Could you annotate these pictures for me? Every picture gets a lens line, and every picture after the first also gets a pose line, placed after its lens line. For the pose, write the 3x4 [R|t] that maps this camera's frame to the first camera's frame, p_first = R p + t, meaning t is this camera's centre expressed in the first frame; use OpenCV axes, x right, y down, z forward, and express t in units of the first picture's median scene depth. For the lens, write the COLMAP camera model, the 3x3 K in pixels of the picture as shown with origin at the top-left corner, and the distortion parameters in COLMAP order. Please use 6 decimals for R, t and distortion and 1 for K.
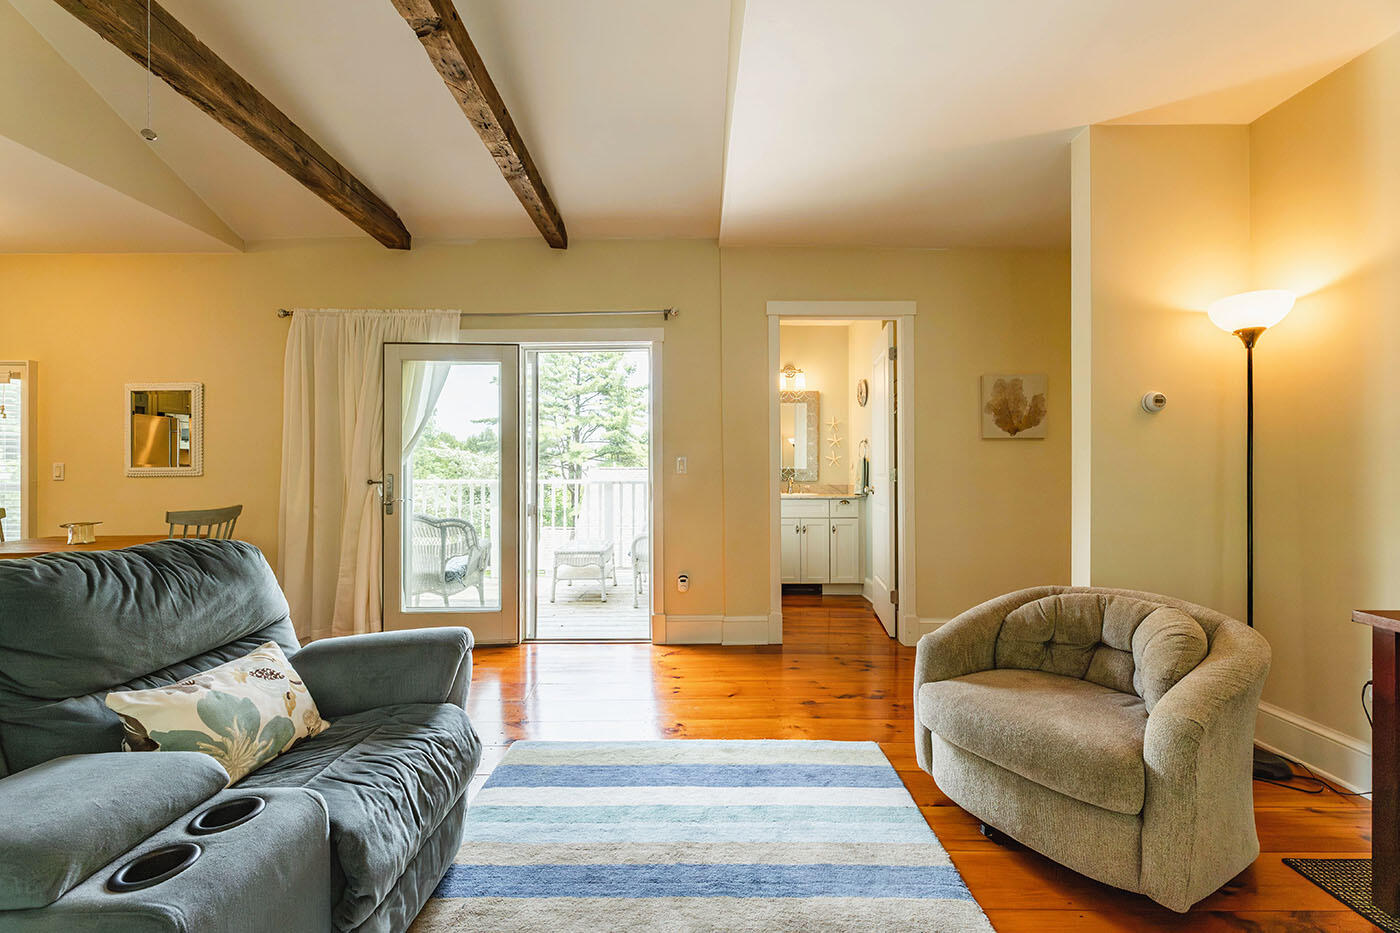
lens RADIAL K [[671.4, 0, 689.8], [0, 671.4, 465.5], [0, 0, 1]] dist [-0.001300, -0.000027]
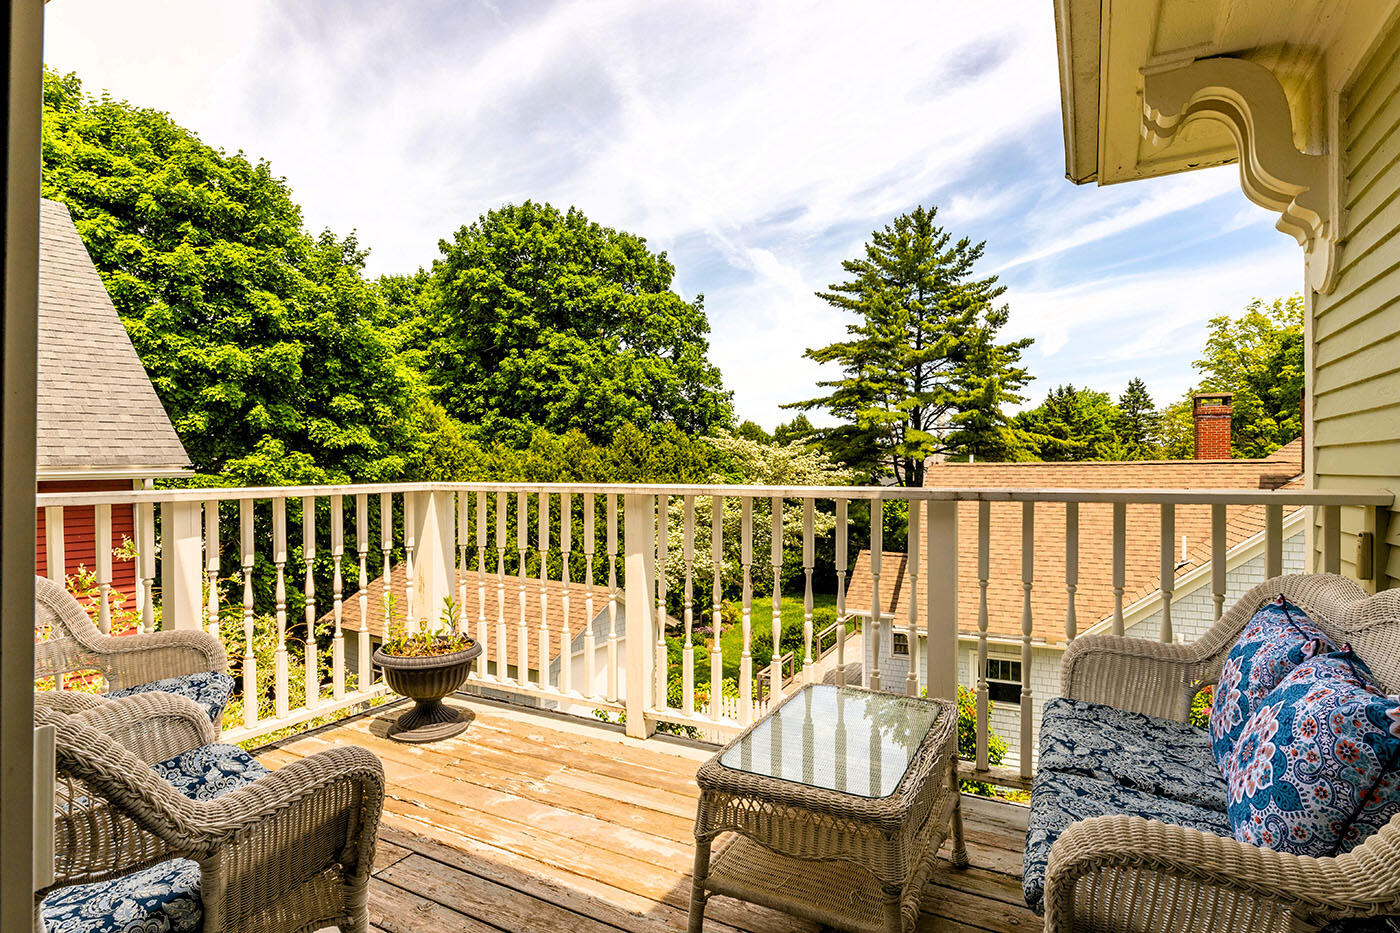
lens RADIAL K [[671.4, 0, 705.4], [0, 671.4, 470.7], [0, 0, 1]] dist [-0.001300, -0.000027]
pose [[0.876350, 0.000988, -0.481674, -0.020257], [0.002513, 0.999975, 0.006624, 0.004433], [0.481669, -0.007015, 0.876325, 0.263382]]
